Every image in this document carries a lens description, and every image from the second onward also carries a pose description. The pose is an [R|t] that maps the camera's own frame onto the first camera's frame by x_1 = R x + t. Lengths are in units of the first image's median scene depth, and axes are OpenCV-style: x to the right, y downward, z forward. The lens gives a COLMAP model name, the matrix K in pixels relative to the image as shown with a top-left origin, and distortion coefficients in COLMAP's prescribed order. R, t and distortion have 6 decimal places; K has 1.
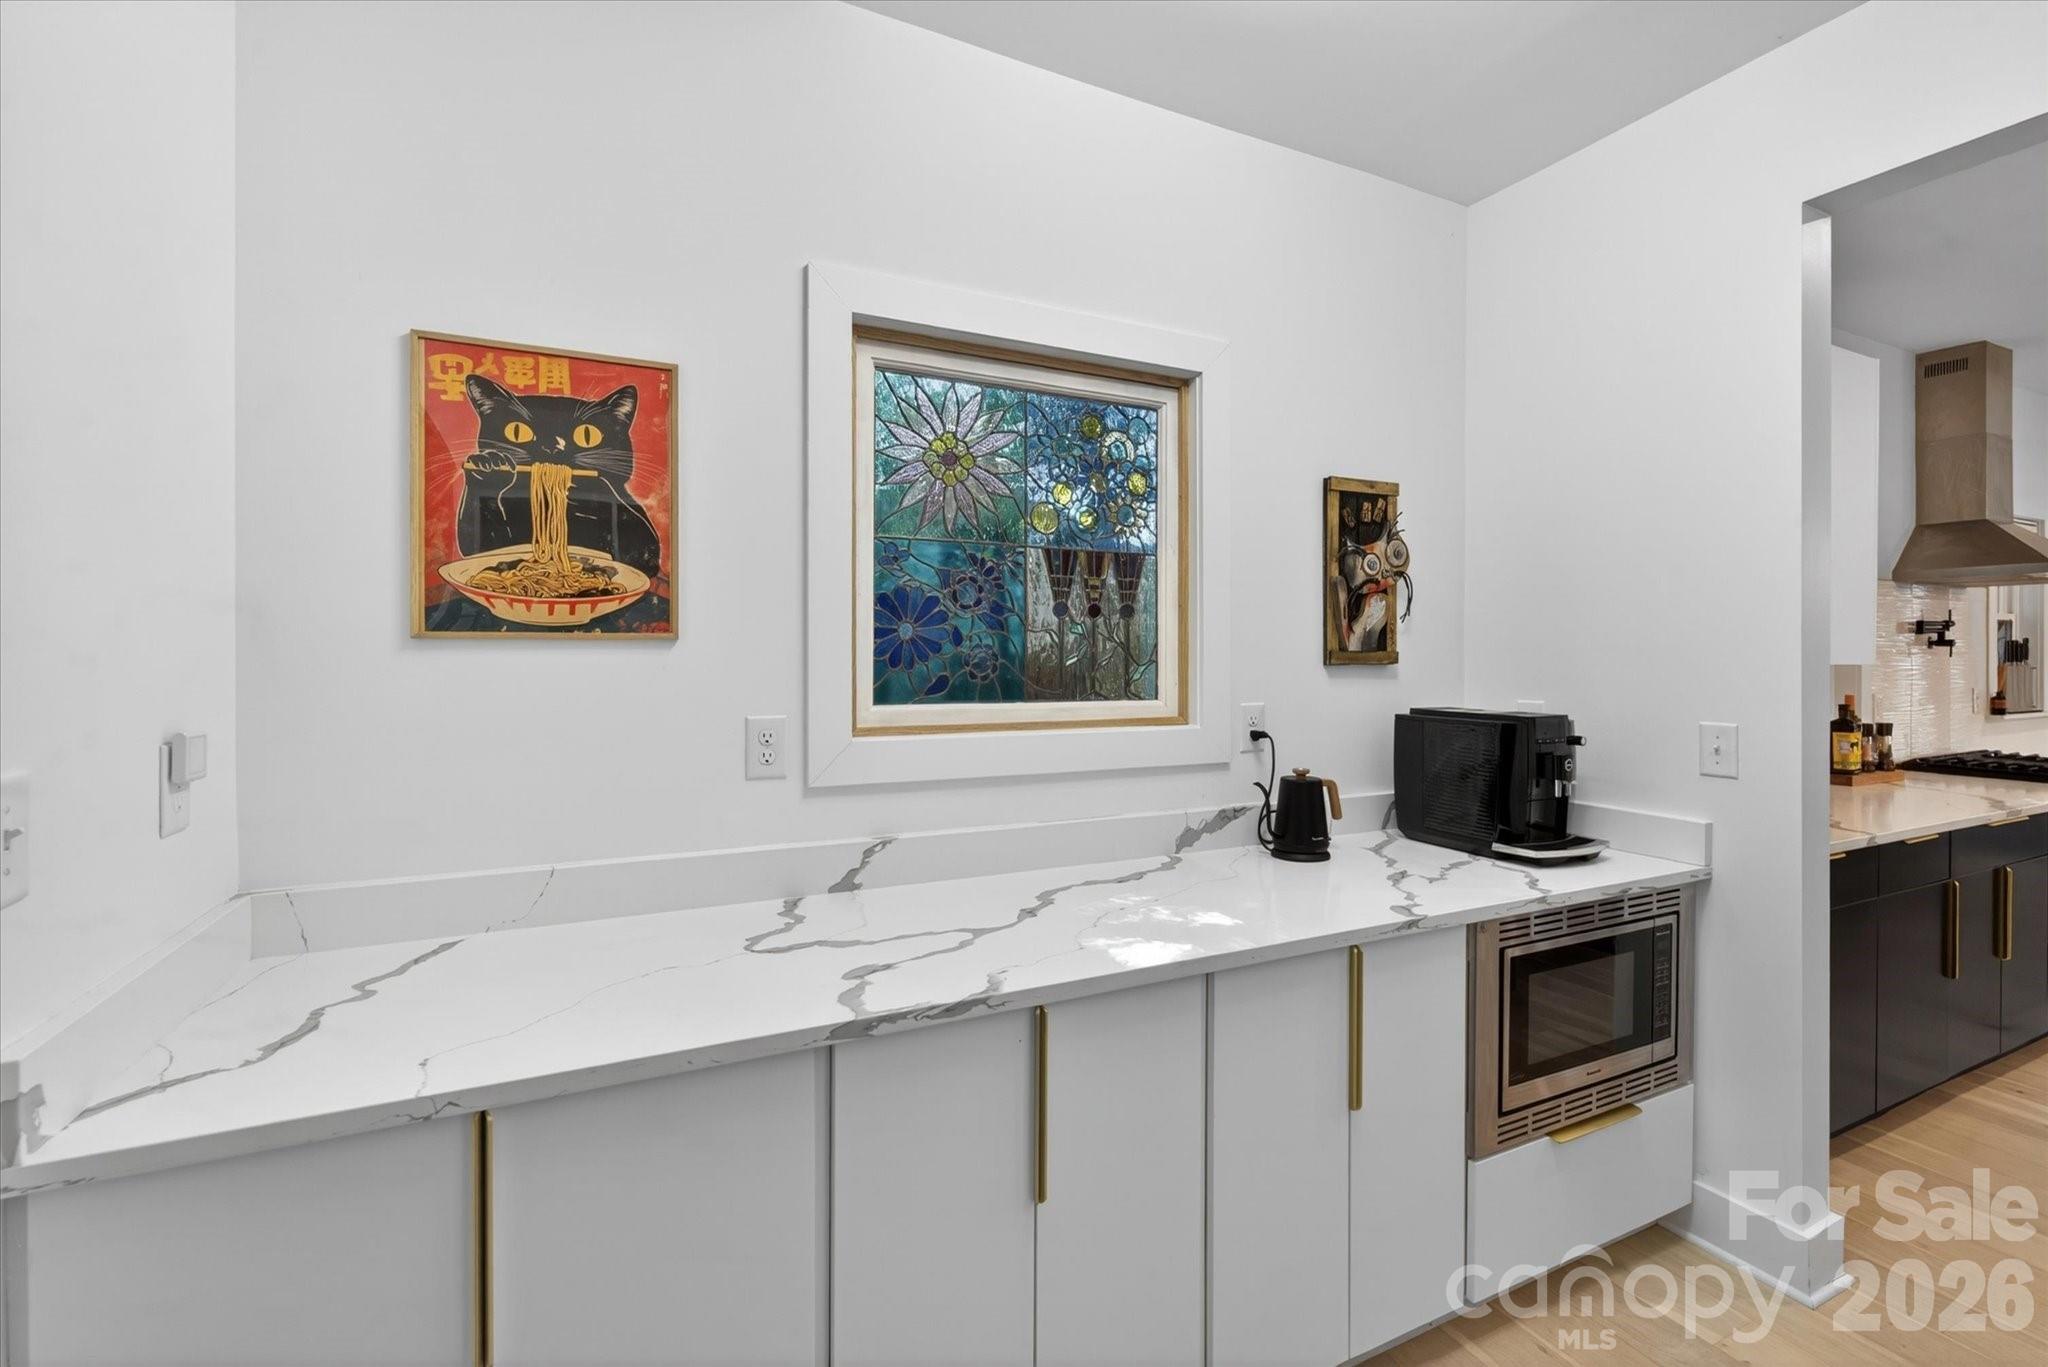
lens RADIAL K [[893.5, 0, 1019.8], [0, 893.5, 673.2], [0, 0, 1]] dist [-0.002206, -0.000009]
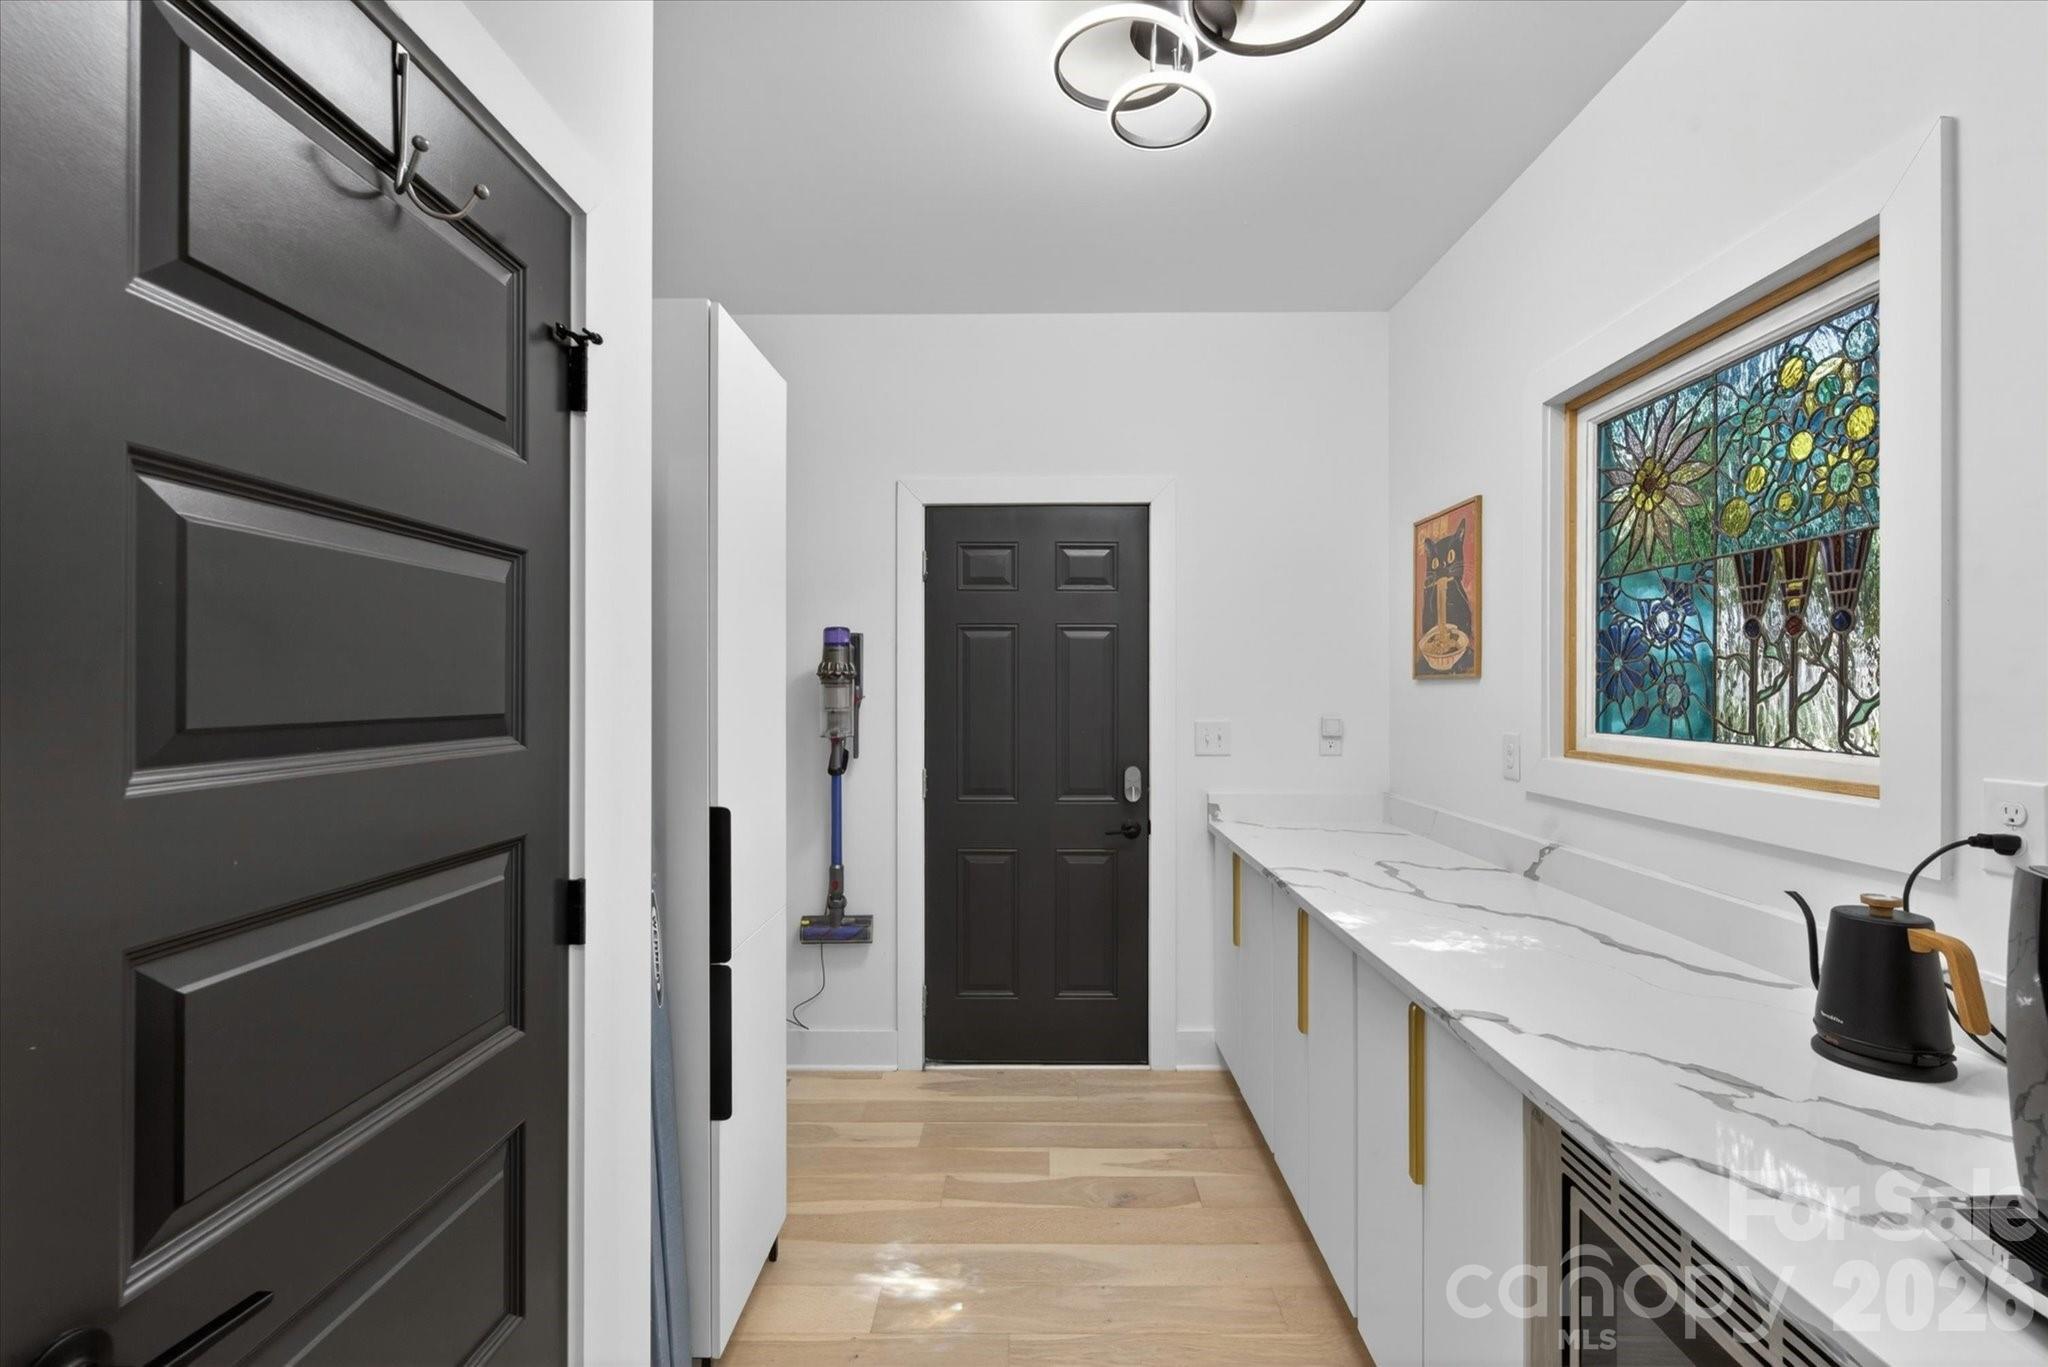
lens RADIAL K [[893.5, 0, 1019.8], [0, 893.5, 673.2], [0, 0, 1]] dist [-0.002206, -0.000009]
pose [[-0.452295, -0.012069, -0.891787, 1.078024], [-0.008664, 0.999921, -0.009138, -0.019892], [0.891827, 0.003594, -0.452363, 0.813234]]
